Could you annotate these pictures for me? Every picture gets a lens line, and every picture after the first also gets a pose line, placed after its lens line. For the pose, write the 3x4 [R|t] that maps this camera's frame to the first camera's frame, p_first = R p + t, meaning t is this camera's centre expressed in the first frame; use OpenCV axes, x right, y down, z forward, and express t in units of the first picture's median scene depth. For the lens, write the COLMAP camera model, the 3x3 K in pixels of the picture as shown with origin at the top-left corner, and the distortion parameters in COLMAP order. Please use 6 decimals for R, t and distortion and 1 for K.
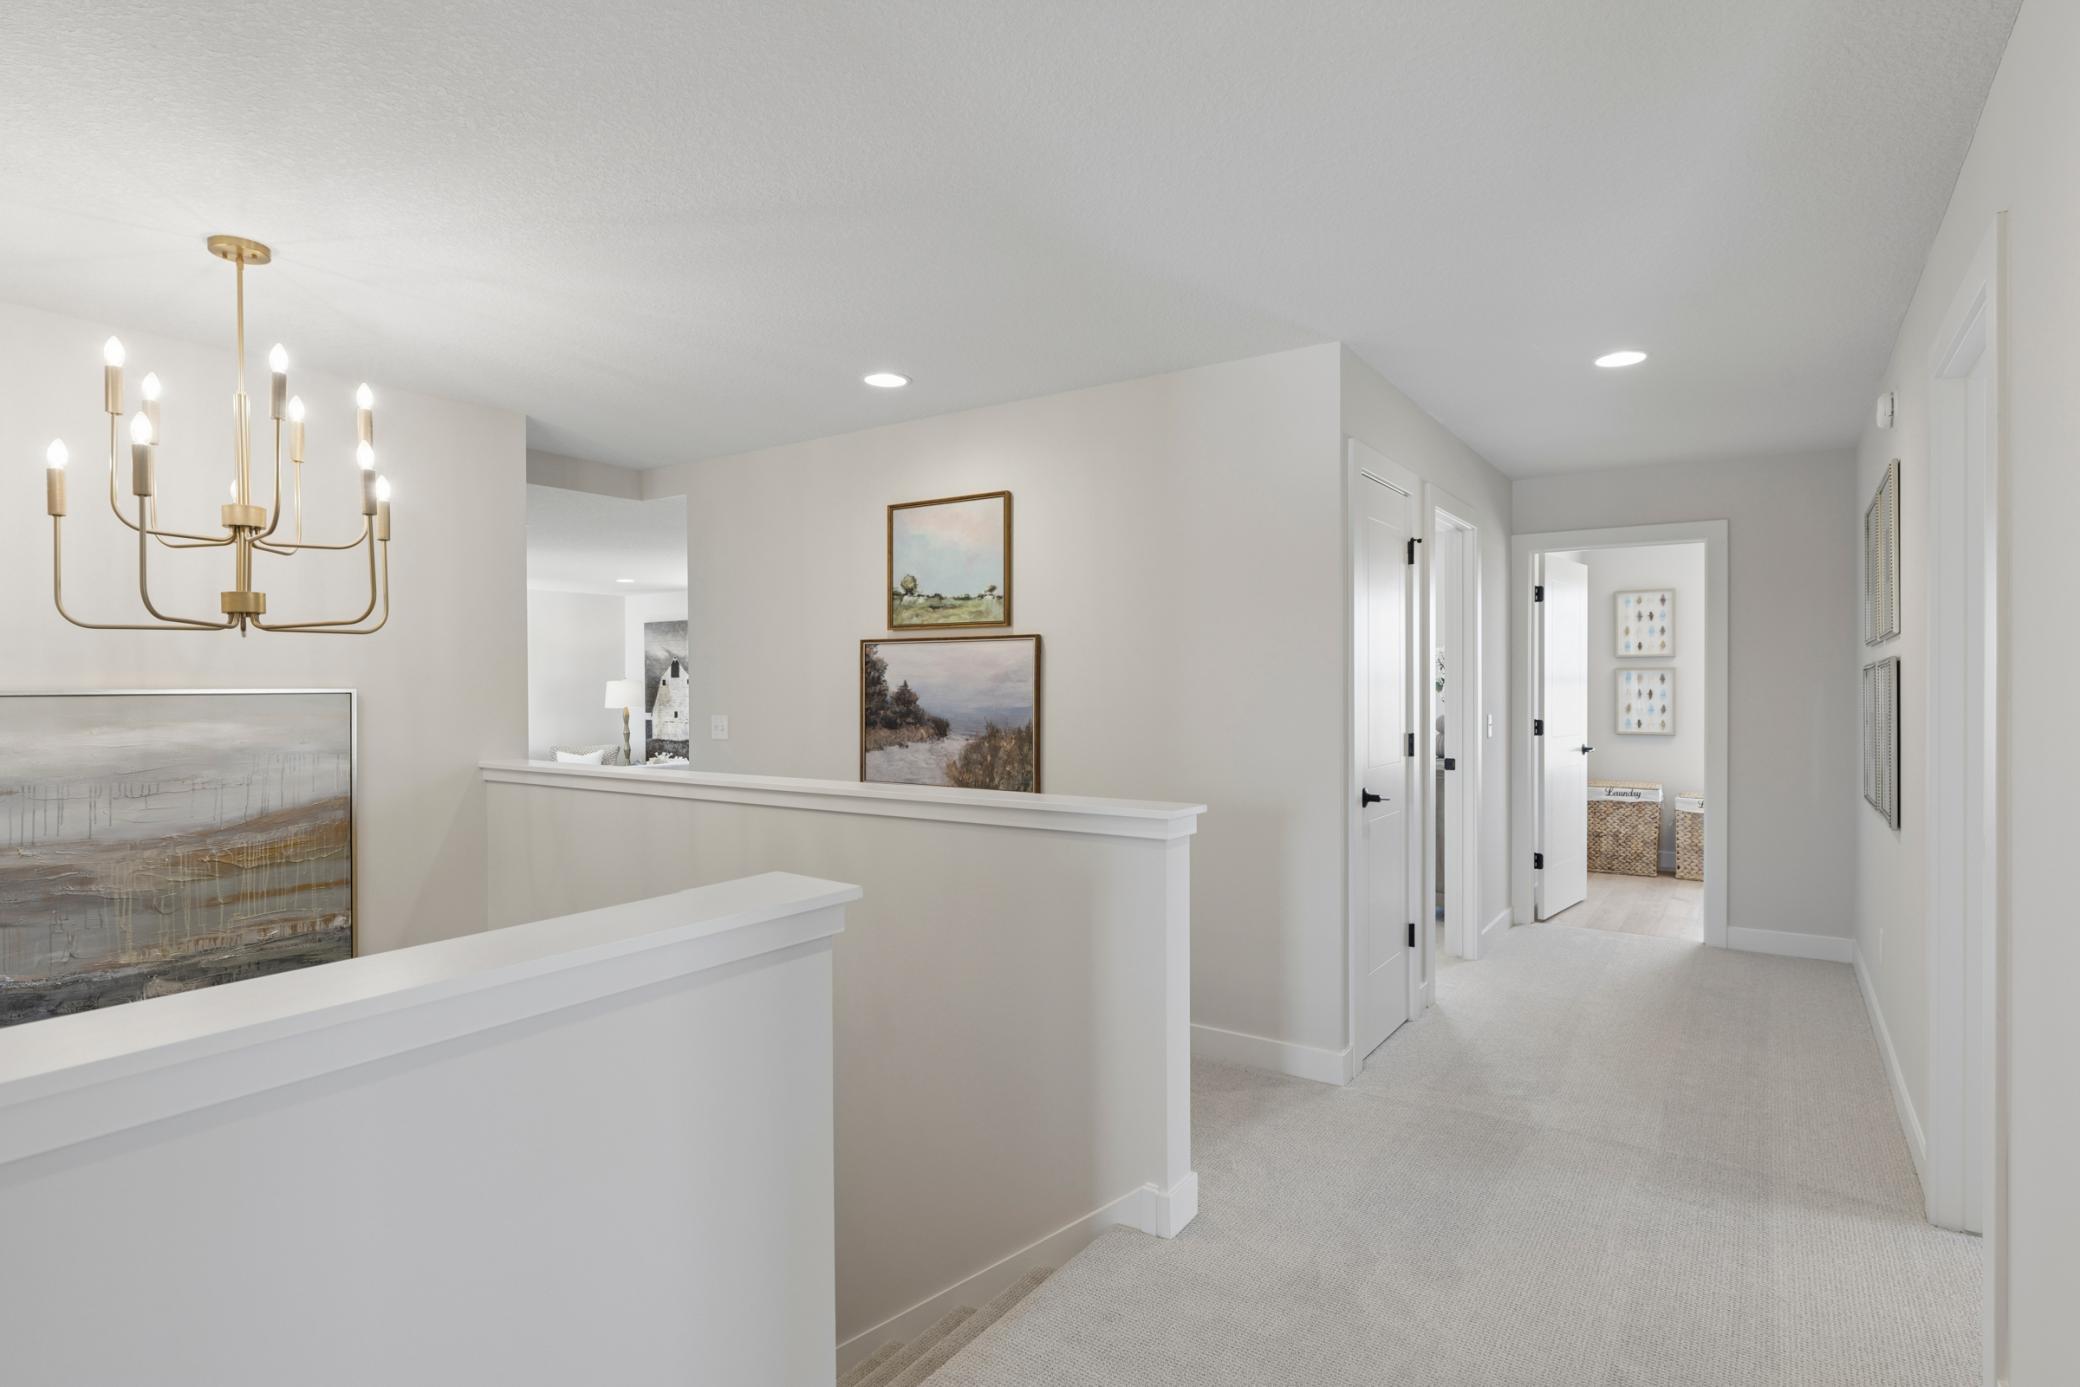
lens RADIAL K [[1016.6, 0, 1039.8], [0, 1016.6, 685.8], [0, 0, 1]] dist [-0.003102, -0.000179]
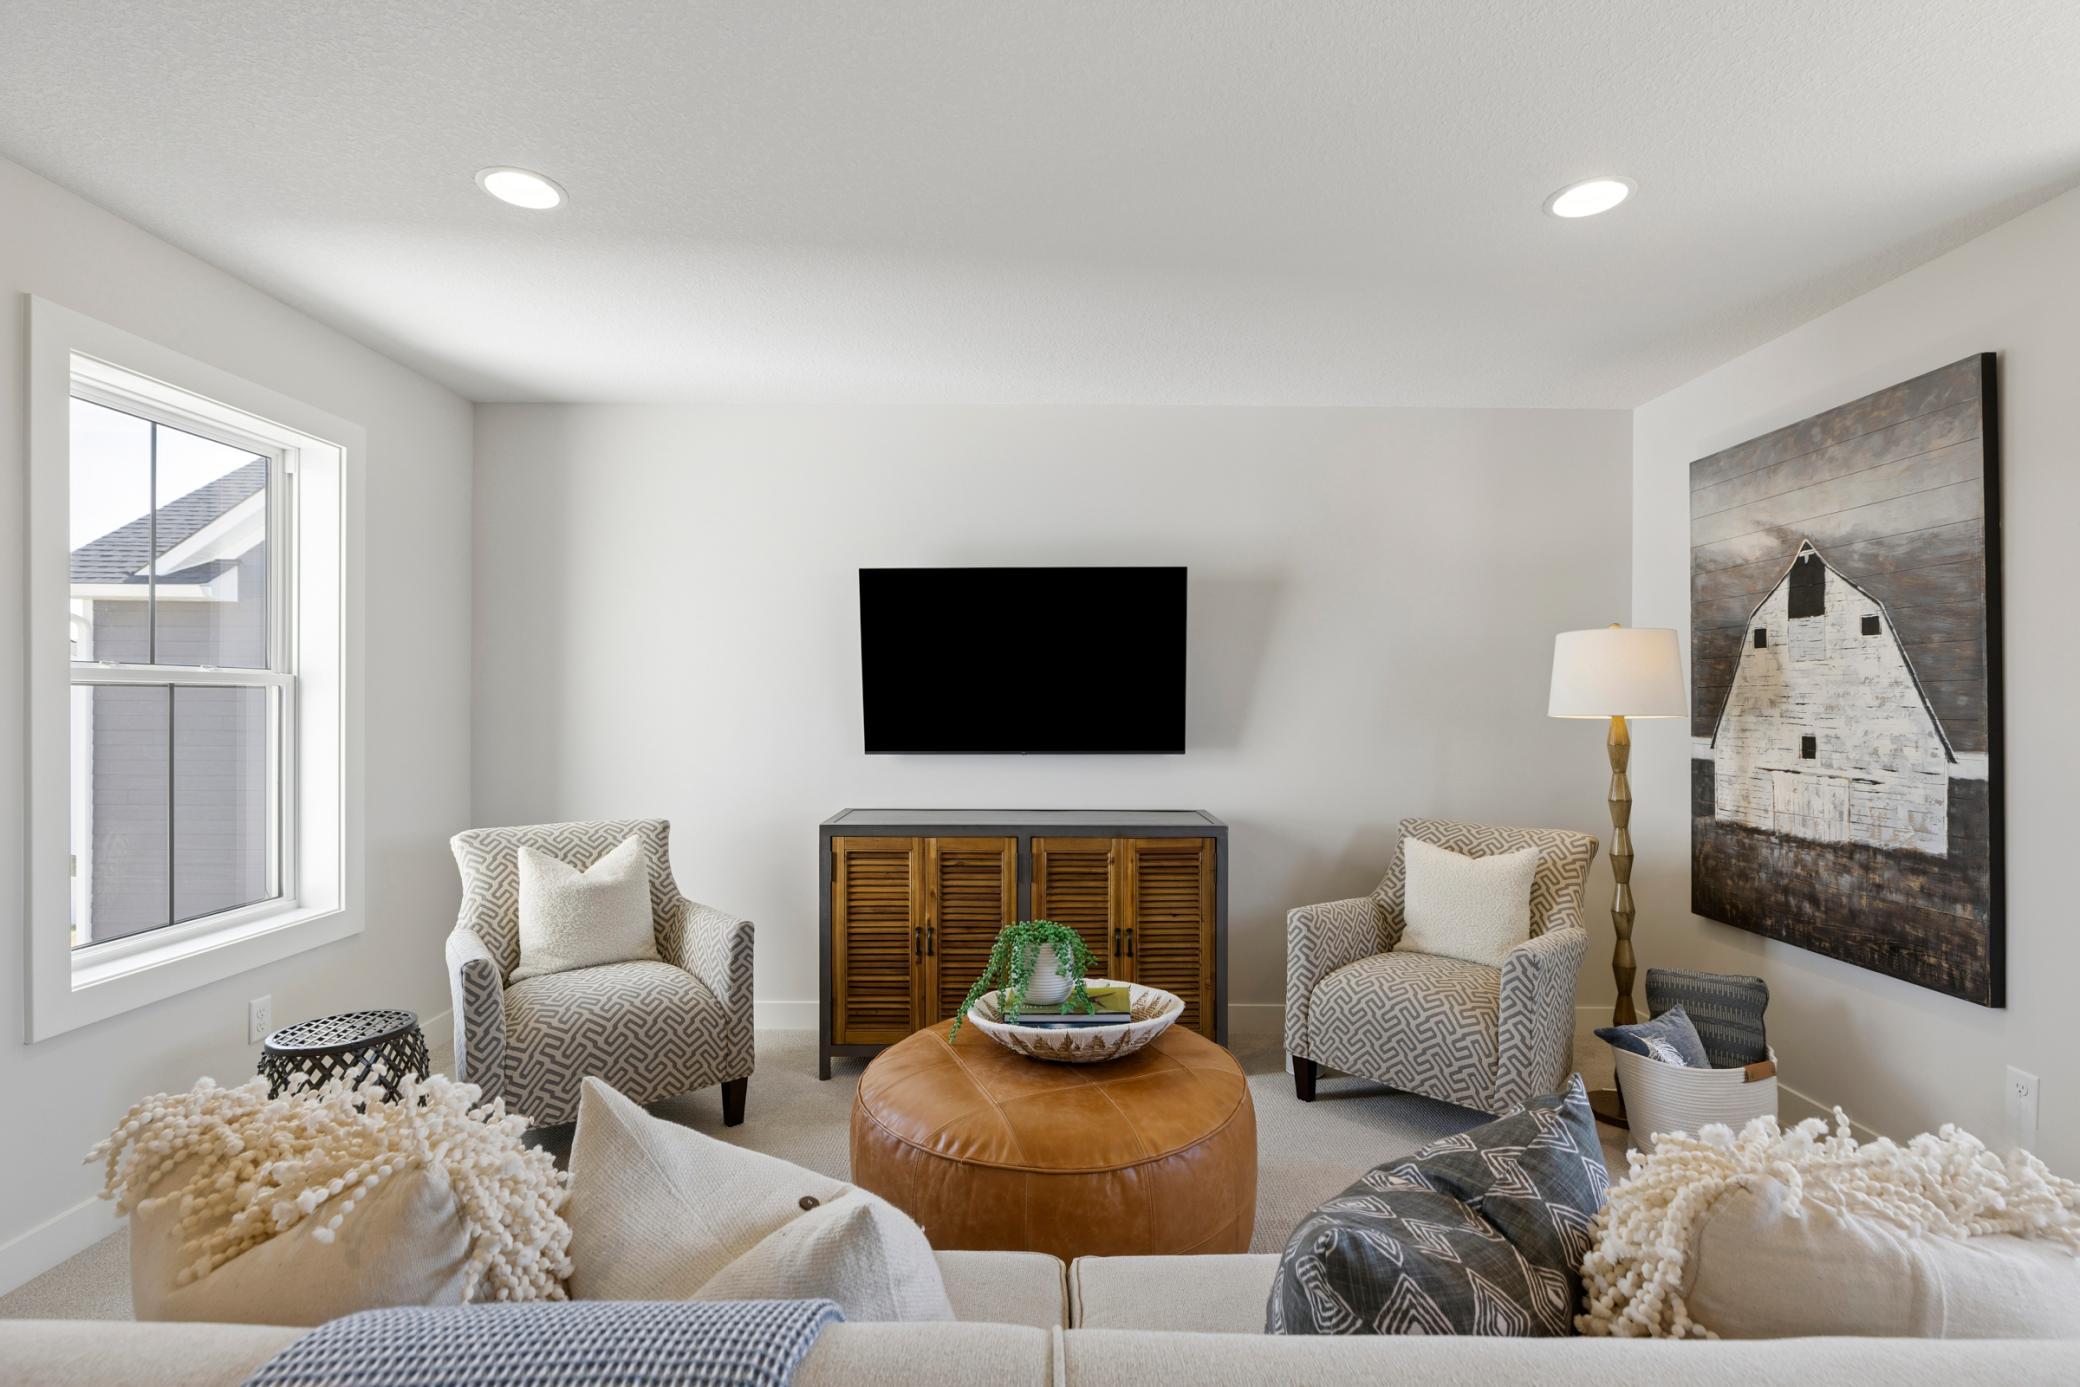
lens RADIAL K [[1016.6, 0, 1038.6], [0, 1016.6, 689.0], [0, 0, 1]] dist [-0.003102, -0.000179]
pose [[0.583264, 0.005546, -0.812264, -0.251777], [-0.012022, 0.999926, -0.001805, 0.015247], [0.812194, 0.010818, 0.583288, 0.655237]]
